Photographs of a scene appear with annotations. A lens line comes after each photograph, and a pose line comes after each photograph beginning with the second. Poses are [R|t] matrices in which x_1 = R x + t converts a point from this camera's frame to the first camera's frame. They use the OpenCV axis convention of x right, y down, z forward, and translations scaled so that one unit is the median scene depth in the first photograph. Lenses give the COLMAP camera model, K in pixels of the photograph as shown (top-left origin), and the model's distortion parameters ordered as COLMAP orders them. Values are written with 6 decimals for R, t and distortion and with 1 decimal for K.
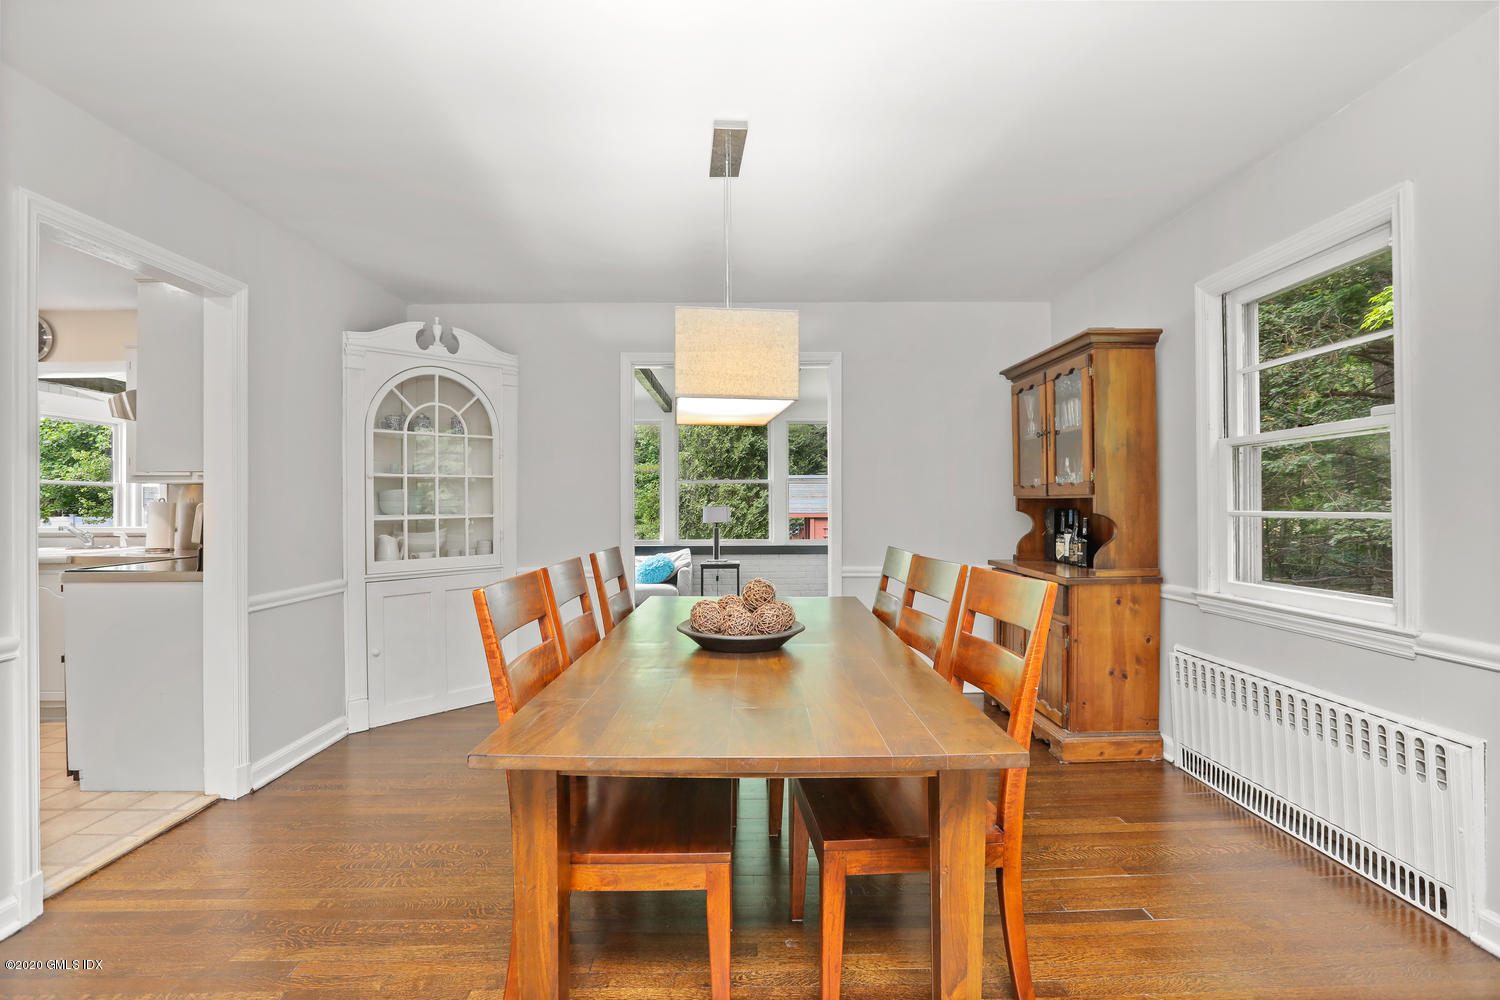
lens RADIAL K [[684.7, 0, 752.1], [0, 684.7, 497.5], [0, 0, 1]] dist [-0.027389, 0.000120]
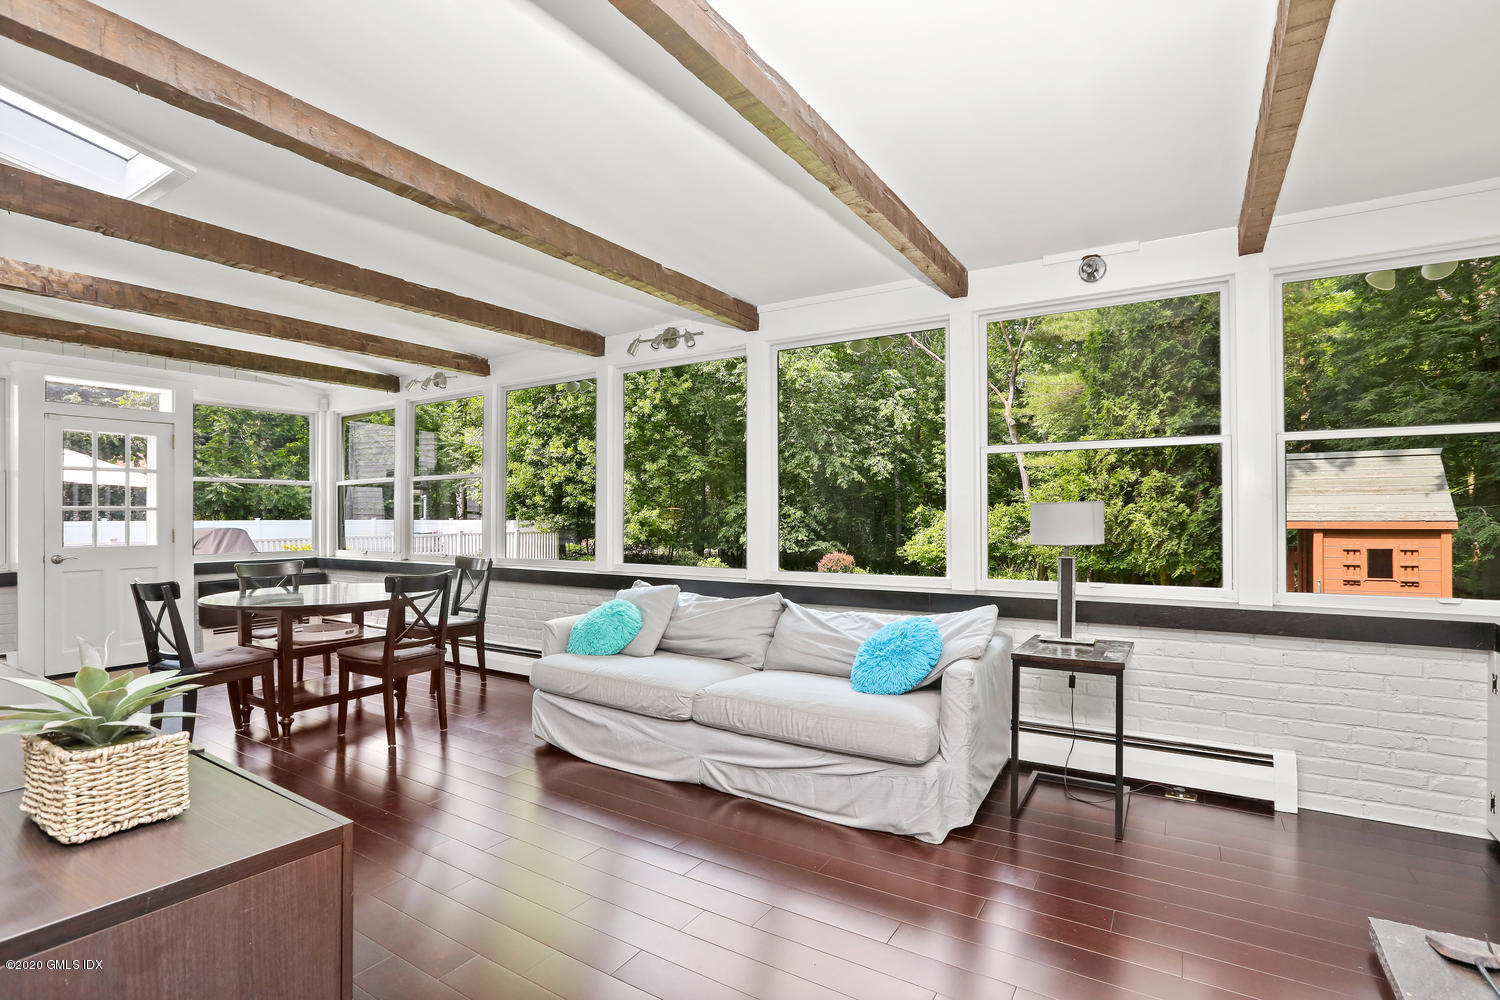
lens RADIAL K [[684.7, 0, 759.4], [0, 684.7, 501.1], [0, 0, 1]] dist [-0.027389, 0.000120]
pose [[0.835235, -0.014041, -0.549714, 0.016254], [0.010429, 0.999899, -0.009695, 0.015241], [0.549795, 0.002365, 0.835296, 0.571754]]
